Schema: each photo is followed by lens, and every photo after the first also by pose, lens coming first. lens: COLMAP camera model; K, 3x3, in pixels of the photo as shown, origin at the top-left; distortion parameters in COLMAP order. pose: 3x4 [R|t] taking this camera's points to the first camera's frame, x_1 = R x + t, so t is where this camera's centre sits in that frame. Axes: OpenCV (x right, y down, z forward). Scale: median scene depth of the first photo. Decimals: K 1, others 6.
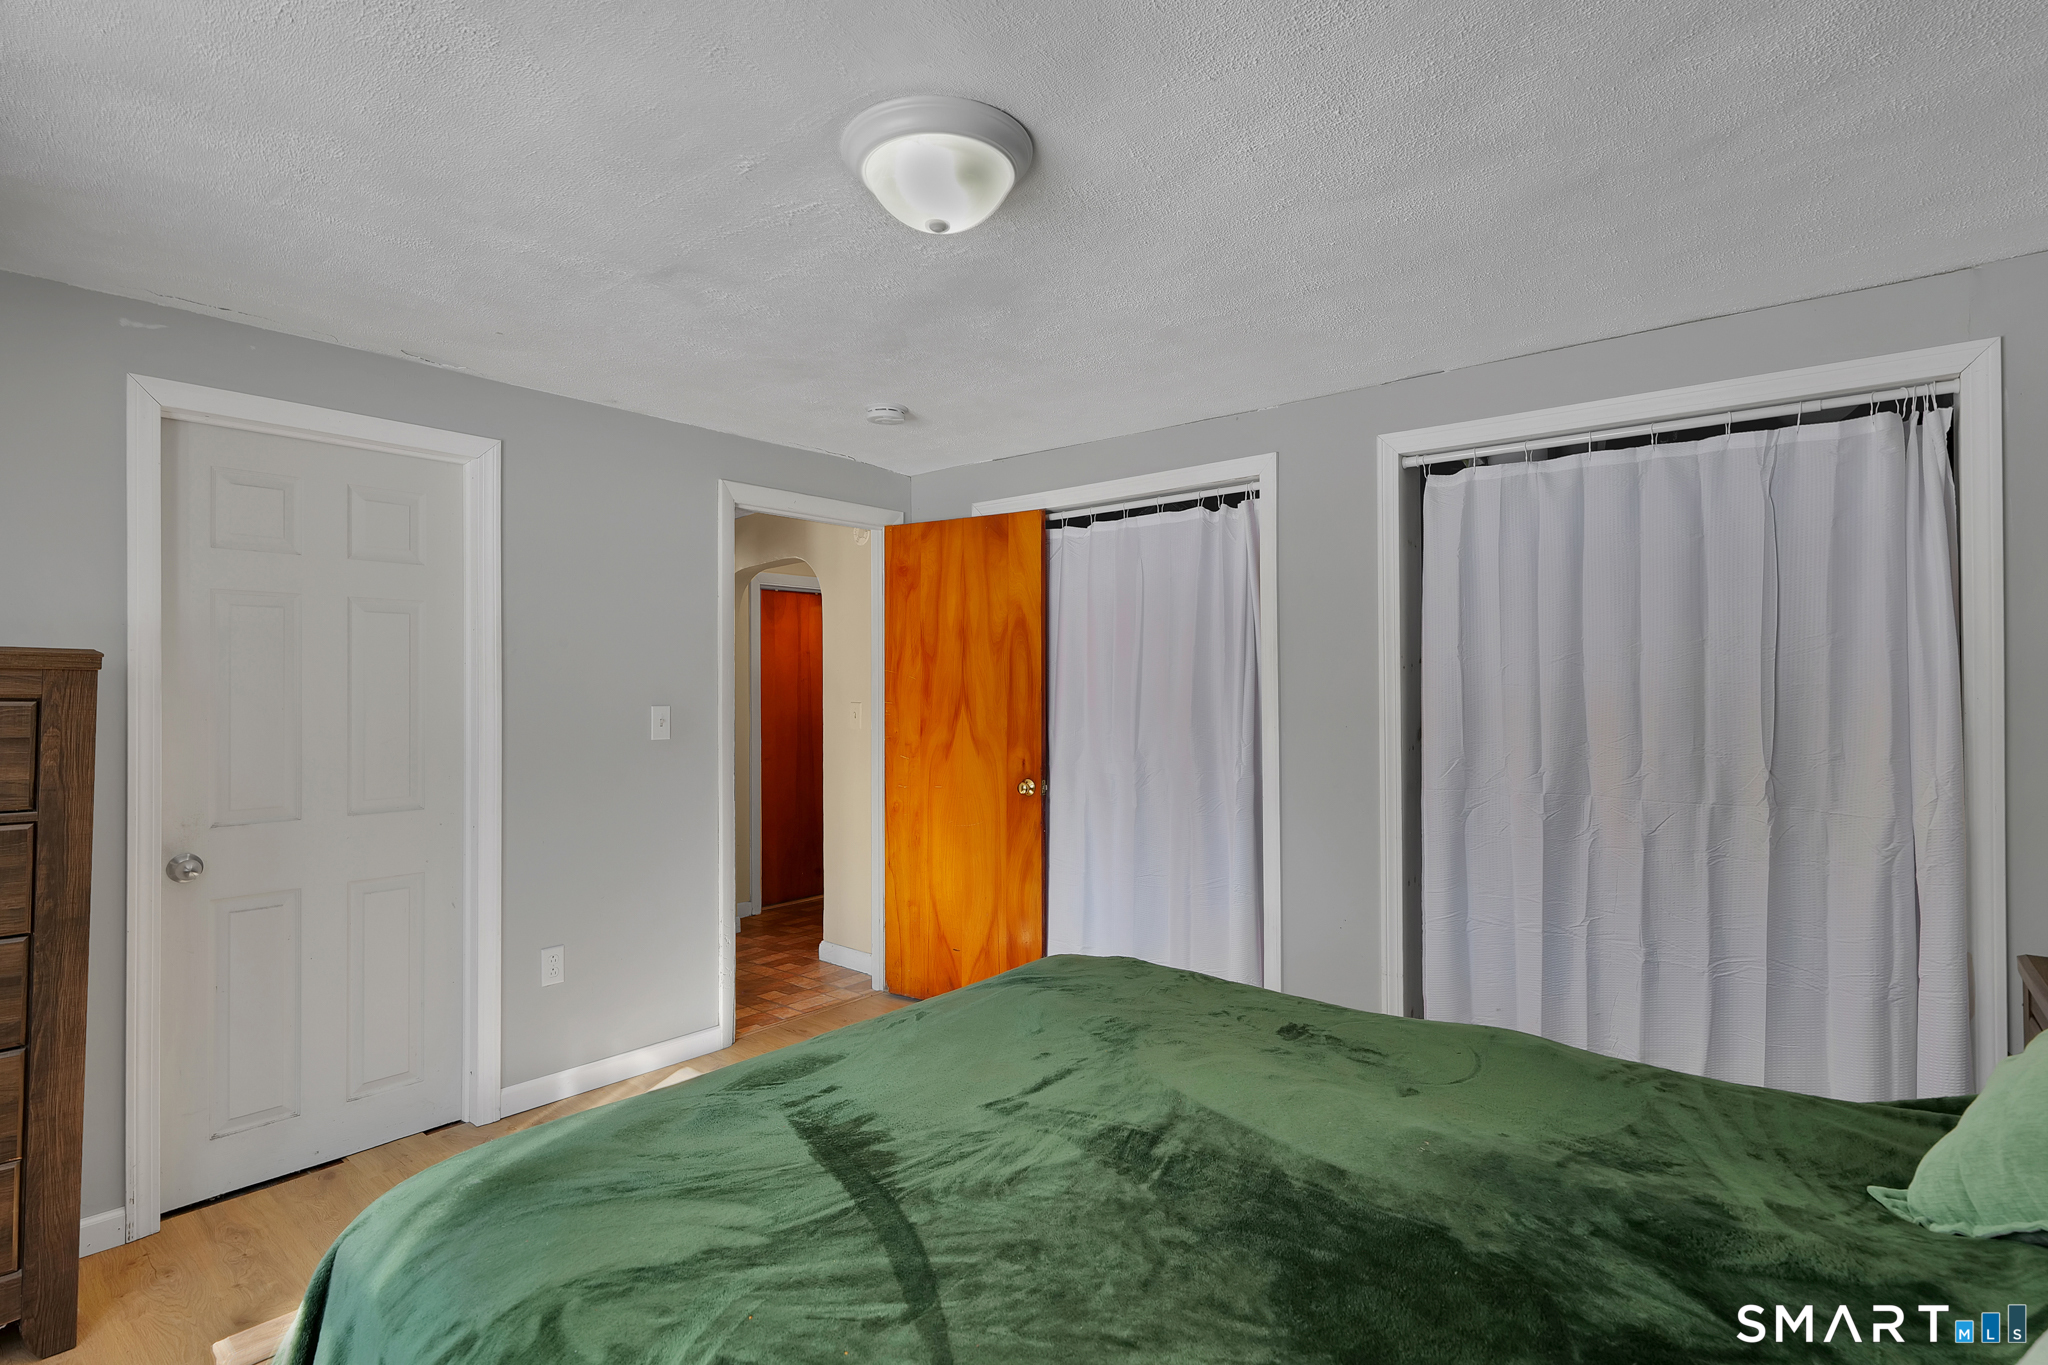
lens RADIAL K [[983.3, 0, 1030.1], [0, 983.3, 683.5], [0, 0, 1]] dist [0.020185, -0.003240]
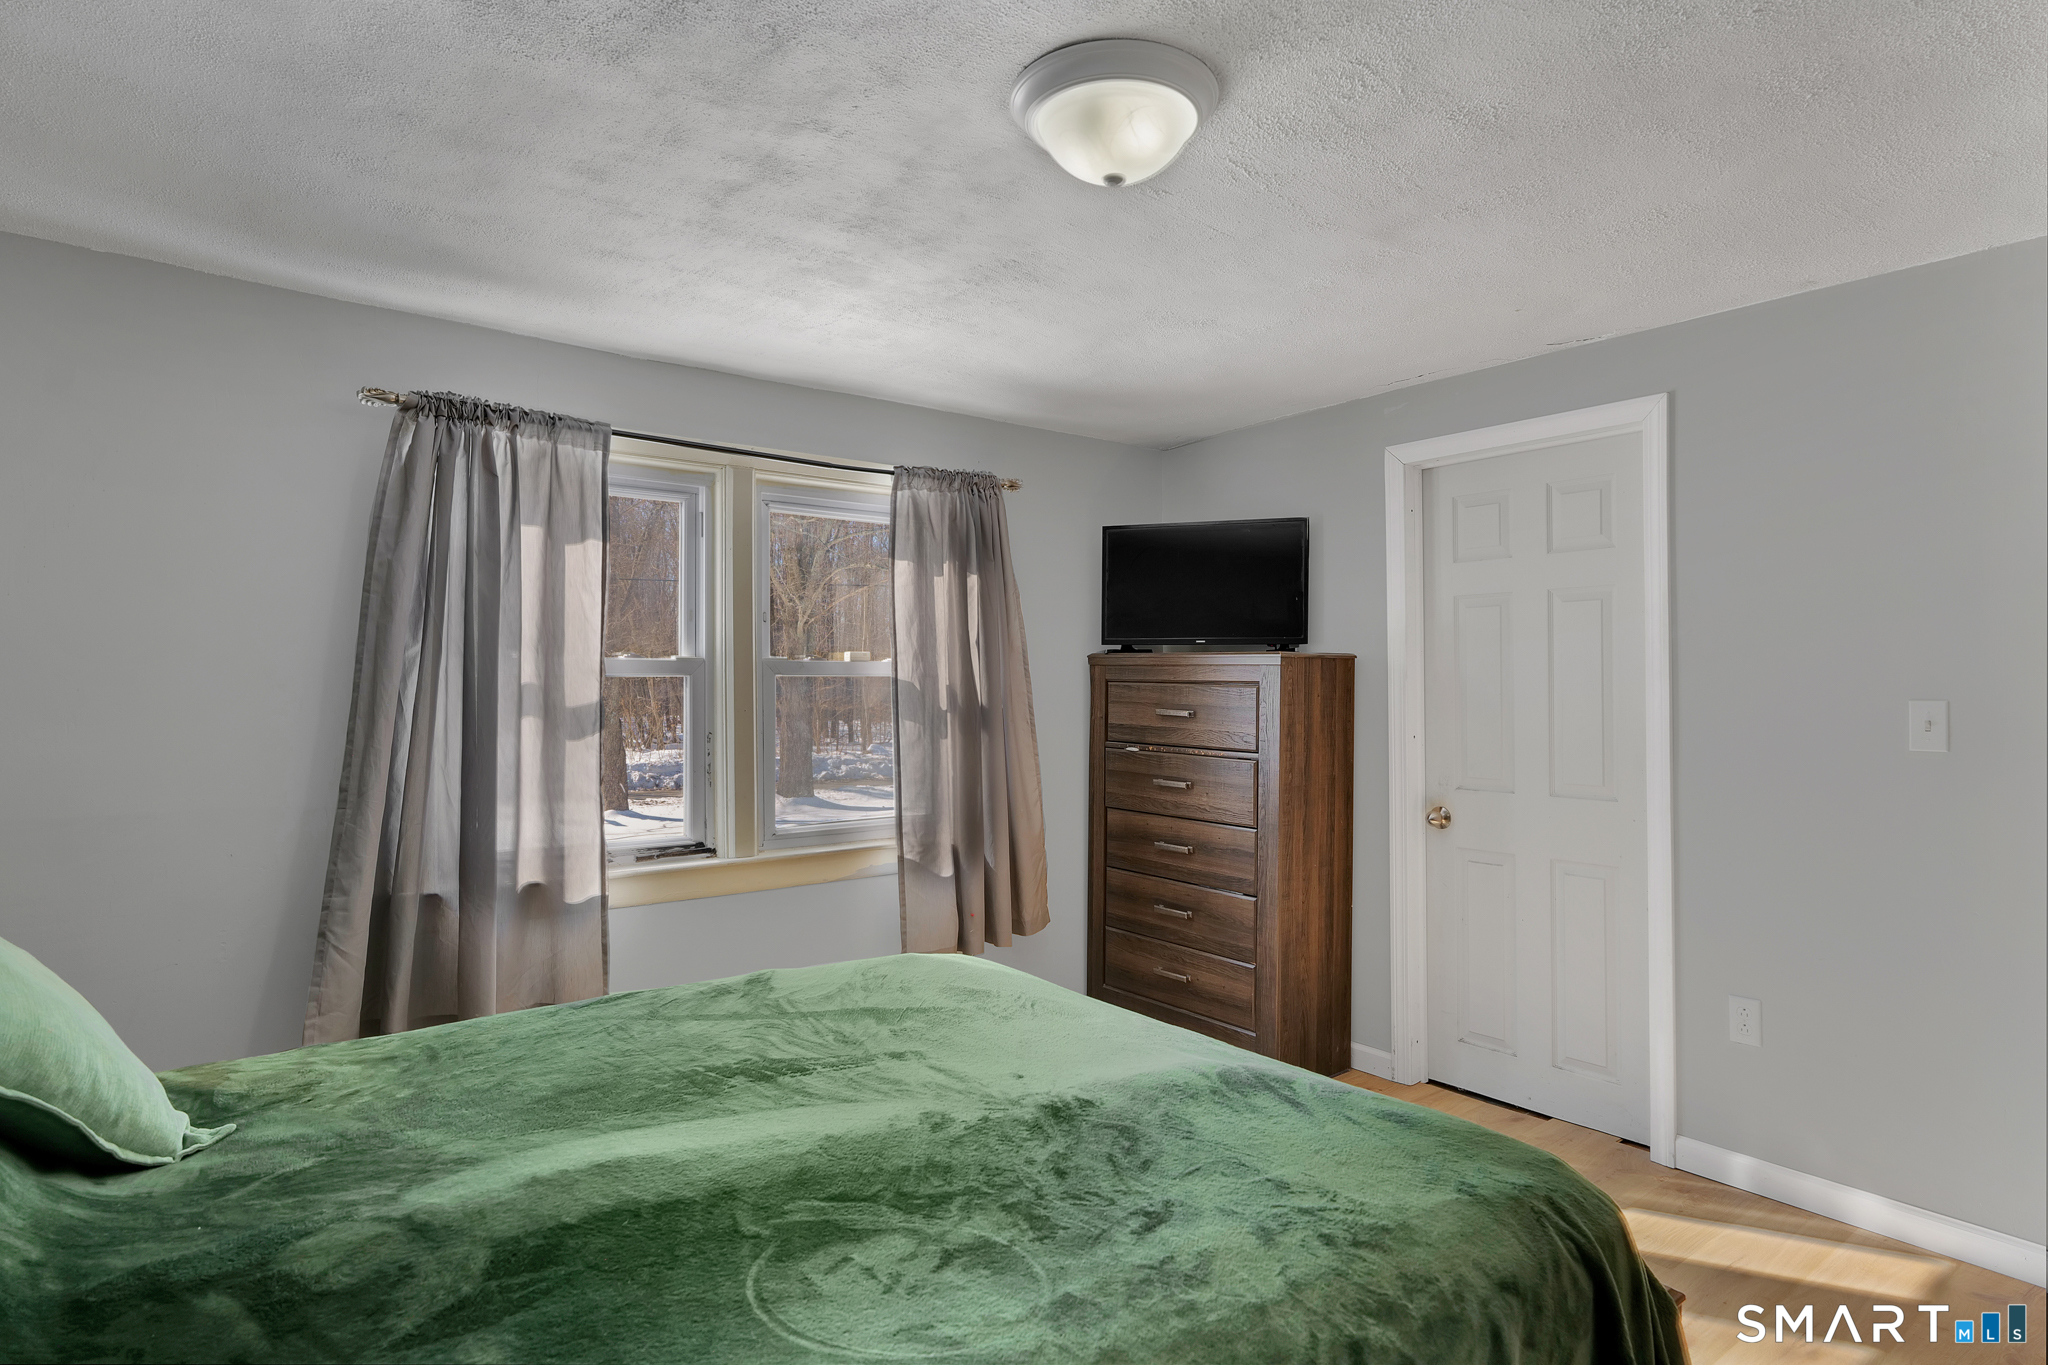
lens RADIAL K [[1104.6, 0, 1020.2], [0, 1104.6, 681.1], [0, 0, 1]] dist [-0.026920, -0.000091]
pose [[-0.203649, 0.000957, -0.979043, 0.577112], [0.005466, 0.999985, -0.000159, 0.007740], [0.979029, -0.005384, -0.203652, 0.696749]]
